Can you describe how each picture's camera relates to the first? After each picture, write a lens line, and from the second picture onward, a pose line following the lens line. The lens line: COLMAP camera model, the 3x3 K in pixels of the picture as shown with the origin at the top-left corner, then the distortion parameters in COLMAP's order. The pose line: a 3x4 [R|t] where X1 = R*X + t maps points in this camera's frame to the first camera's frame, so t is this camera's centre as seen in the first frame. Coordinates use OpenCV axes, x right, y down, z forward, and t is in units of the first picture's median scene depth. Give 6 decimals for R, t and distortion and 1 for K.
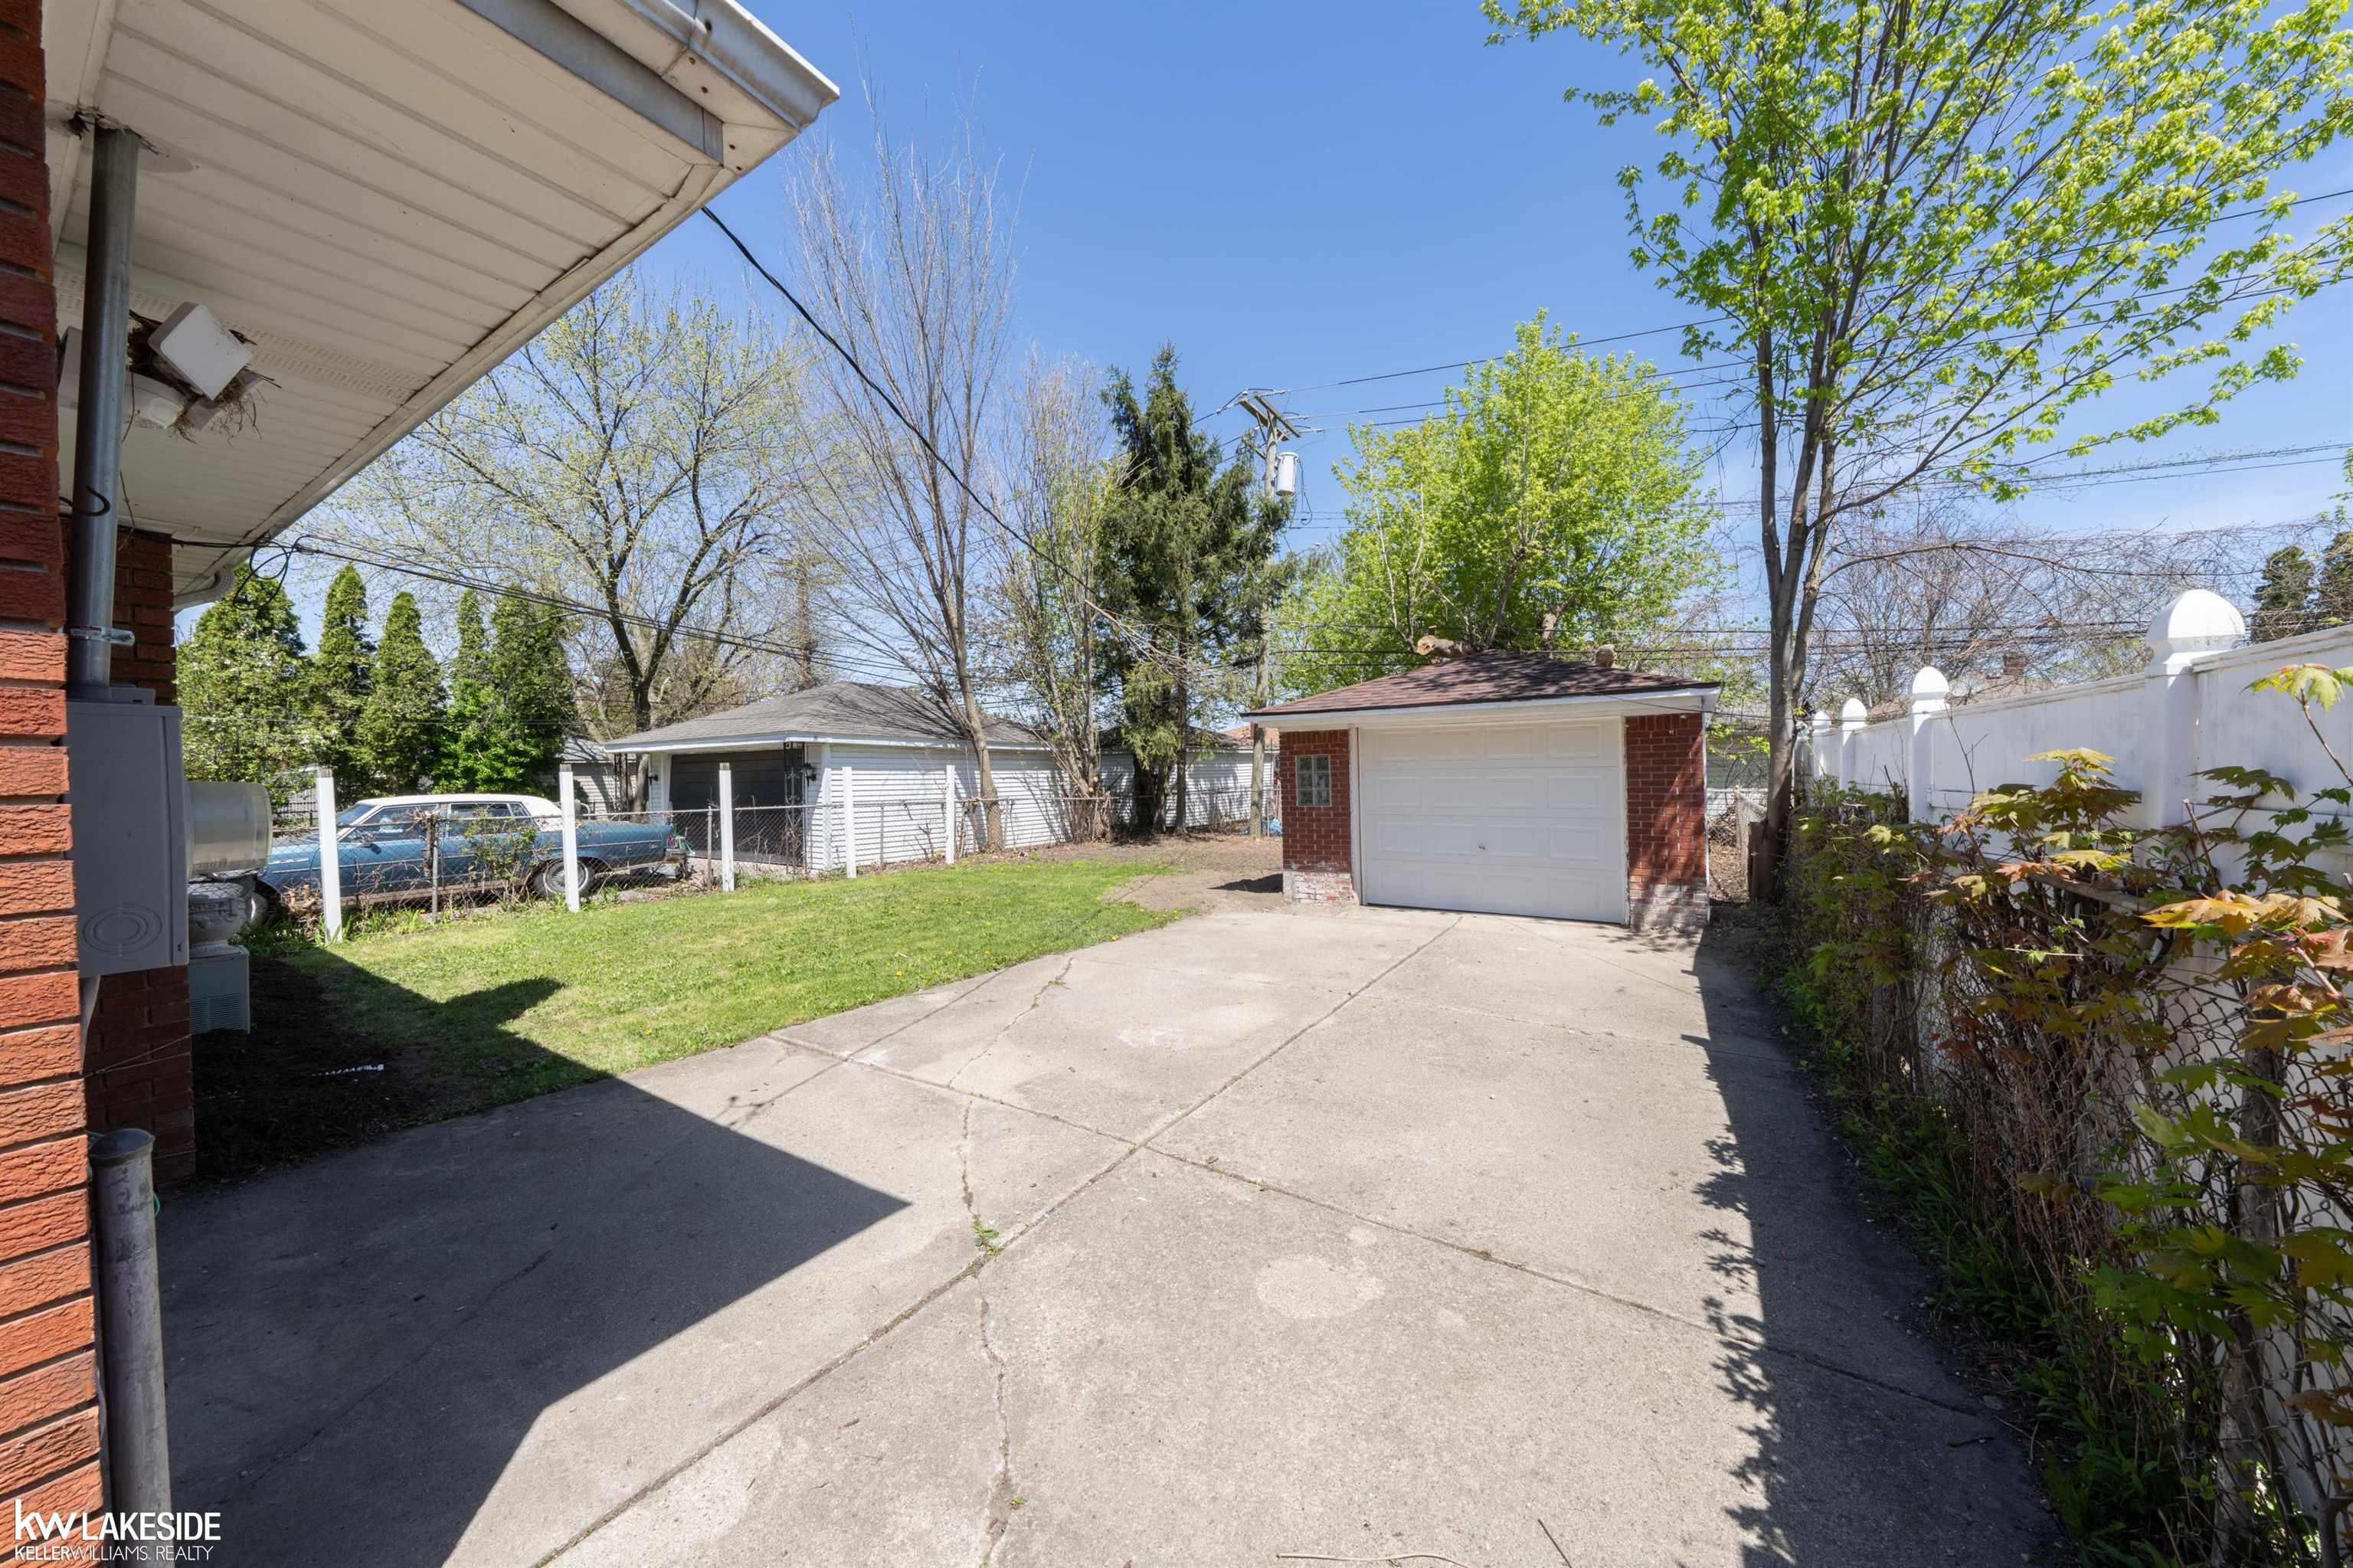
lens RADIAL K [[801.5, 0, 1176.5], [0, 801.5, 784.0], [0, 0, 1]] dist [0.000527, -0.000041]
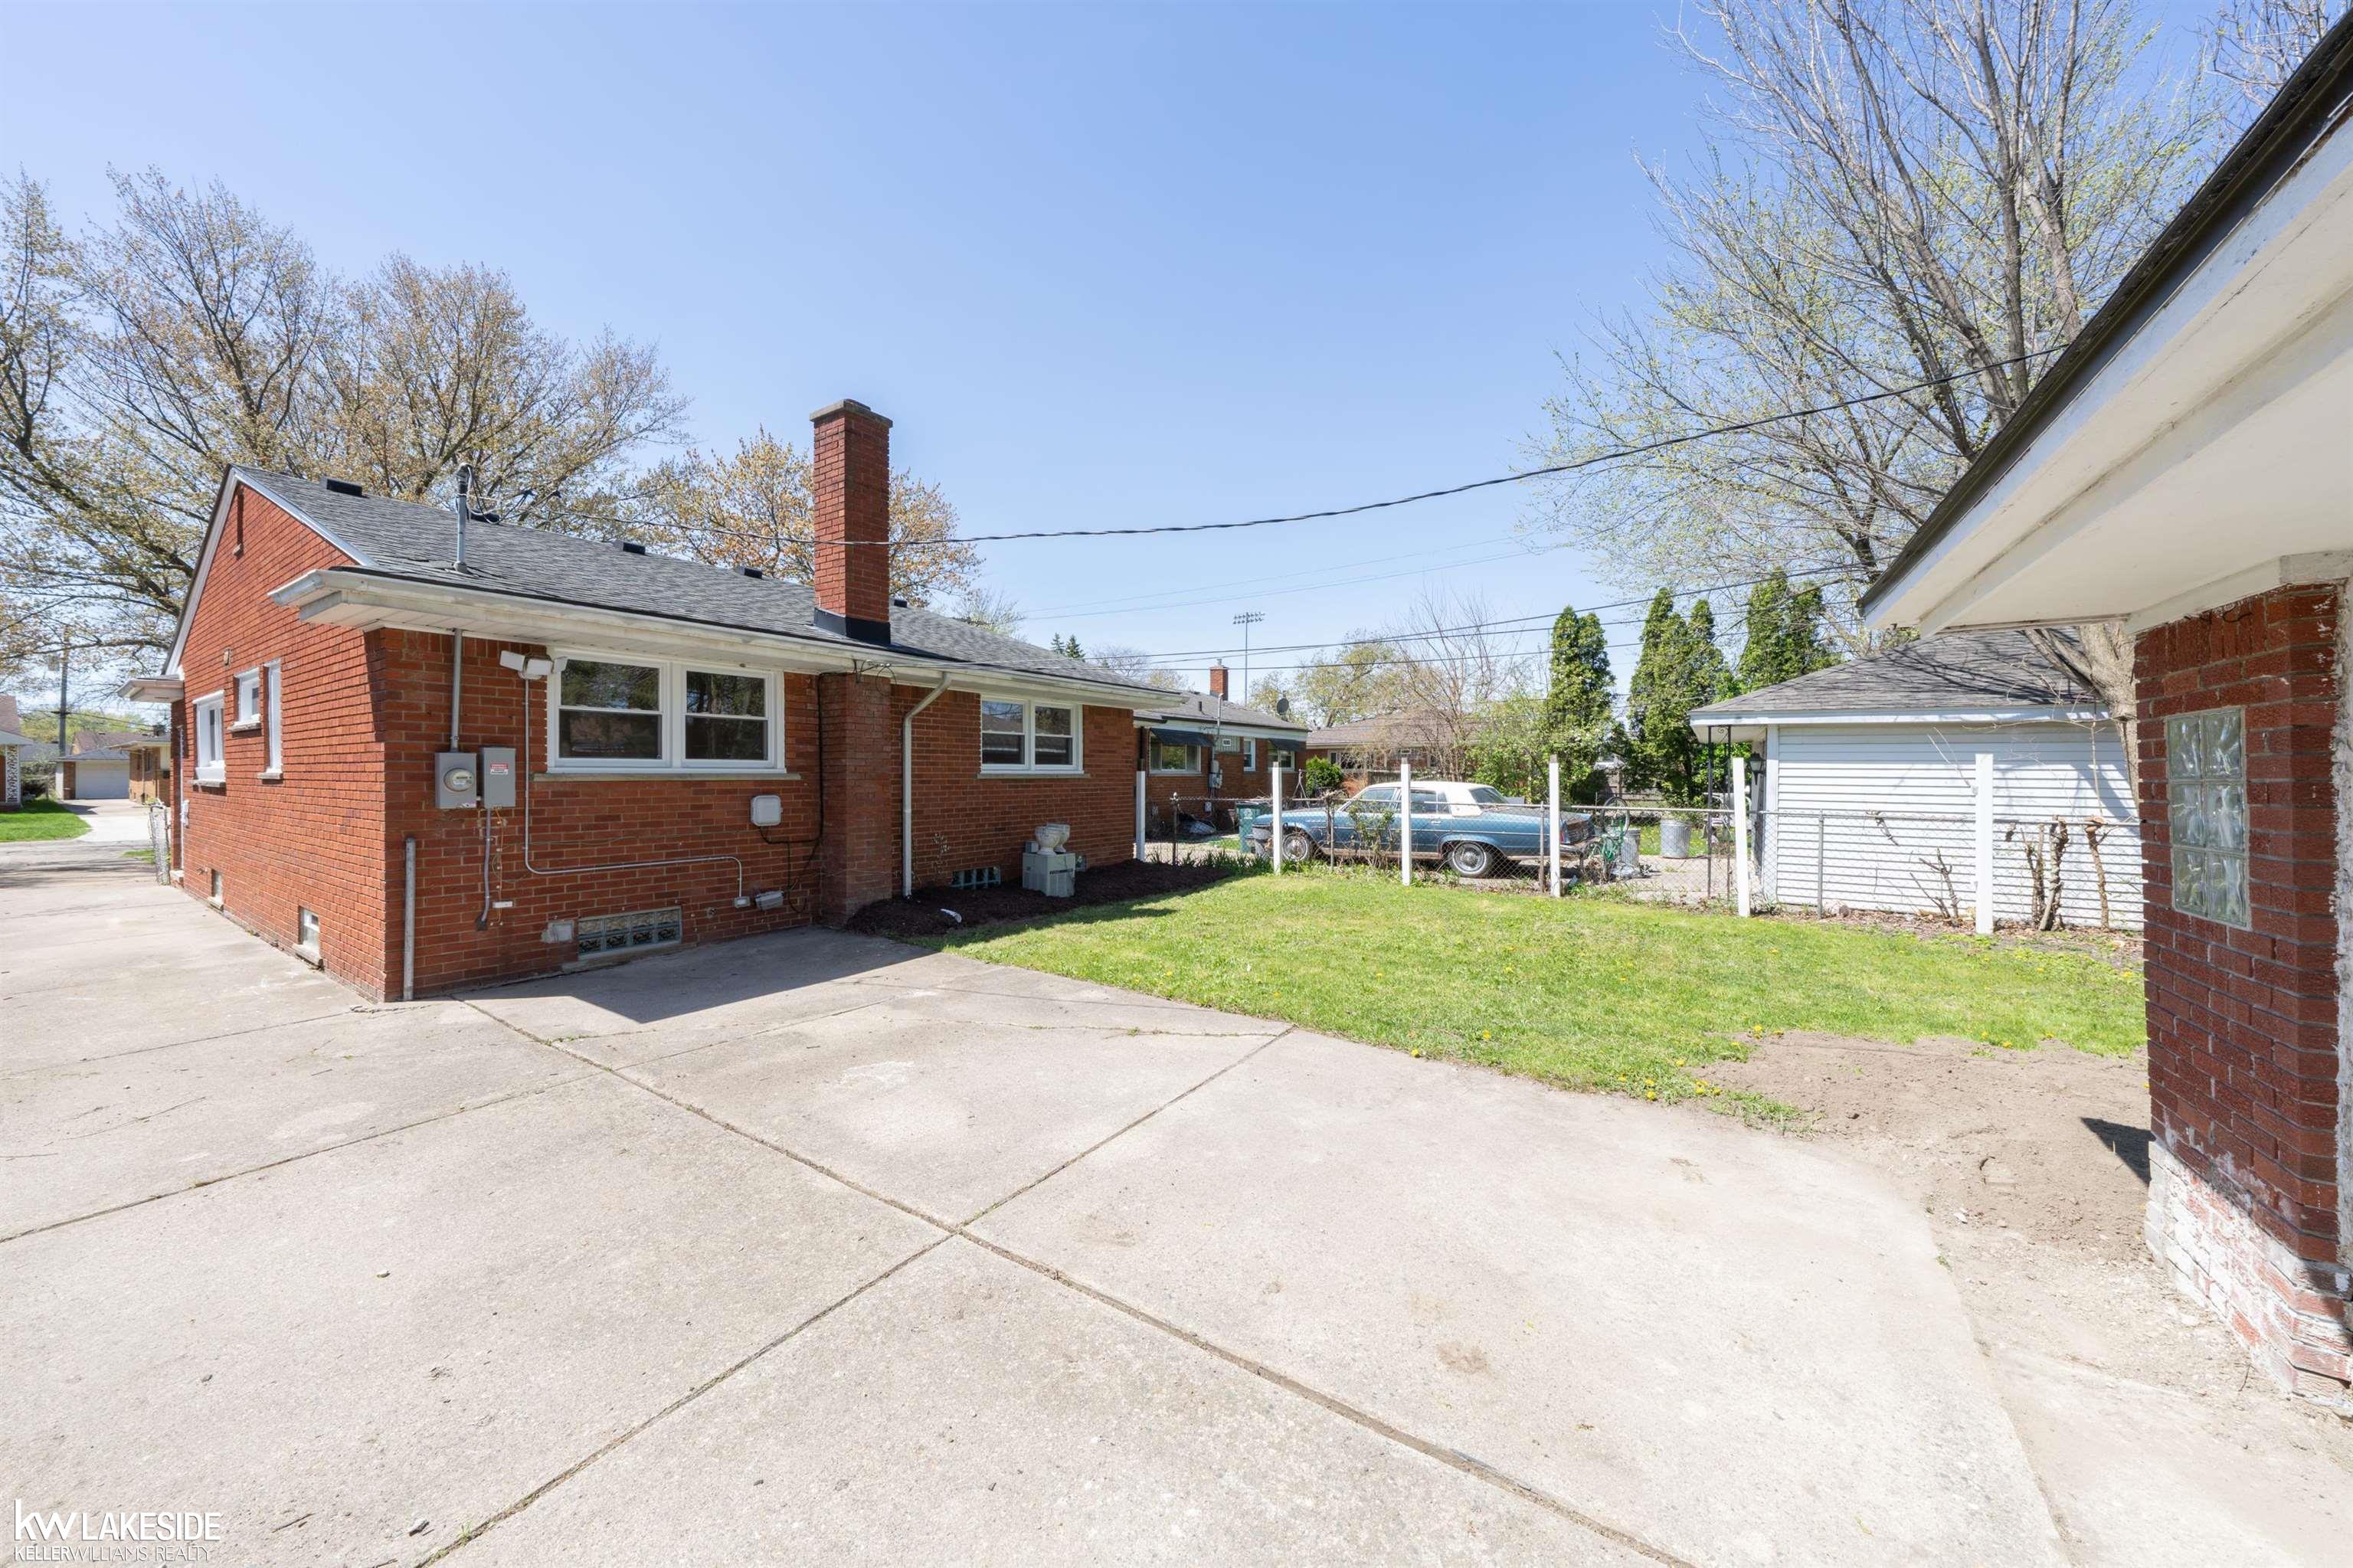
lens RADIAL K [[801.5, 0, 1176.5], [0, 801.5, 784.0], [0, 0, 1]] dist [0.000527, -0.000041]
pose [[-0.024671, 0.027771, -0.999310, 0.859851], [-0.011603, 0.999539, 0.028064, -0.035078], [0.999628, 0.012287, -0.024337, 1.390185]]
